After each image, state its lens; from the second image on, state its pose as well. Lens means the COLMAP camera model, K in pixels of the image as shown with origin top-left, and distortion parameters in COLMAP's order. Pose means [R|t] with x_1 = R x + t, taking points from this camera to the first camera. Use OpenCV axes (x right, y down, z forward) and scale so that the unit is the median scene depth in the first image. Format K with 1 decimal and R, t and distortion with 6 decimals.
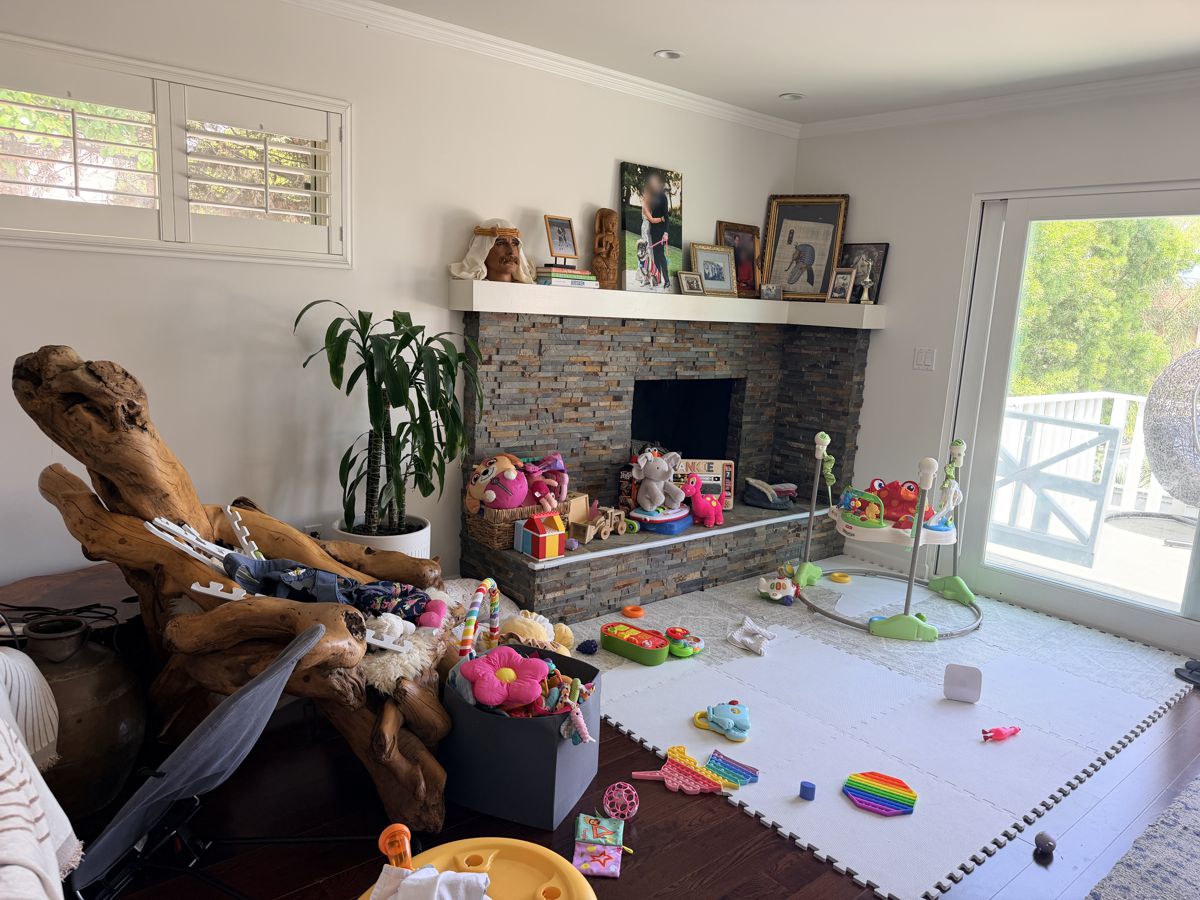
lens RADIAL K [[834.9, 0, 603.5], [0, 834.9, 454.8], [0, 0, 1]] dist [0.181046, -0.375159]
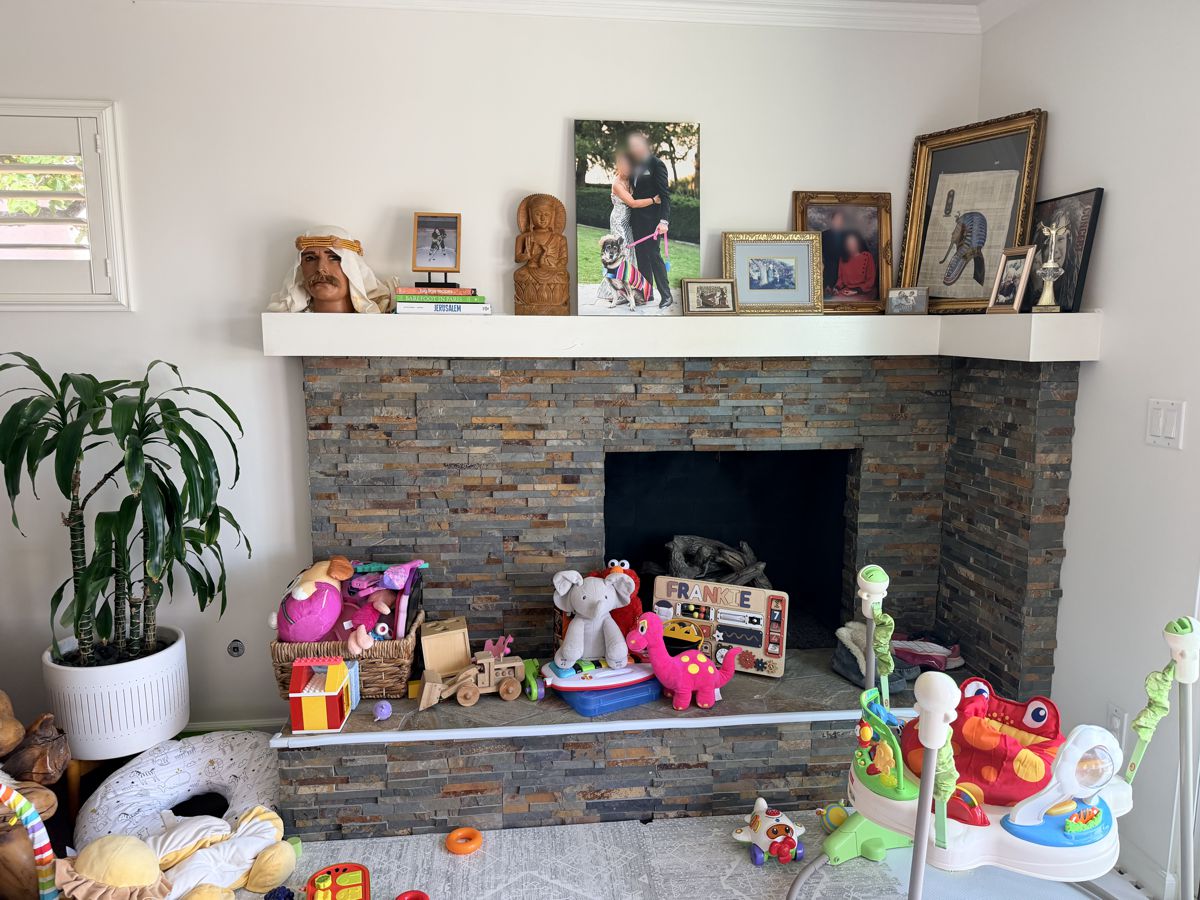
lens RADIAL K [[834.9, 0, 603.5], [0, 834.9, 454.8], [0, 0, 1]] dist [0.181046, -0.375159]
pose [[0.830785, 0.027594, -0.555909, 0.391567], [-0.056439, 0.997799, -0.034818, -0.064064], [0.553725, 0.060301, 0.830514, 0.461504]]
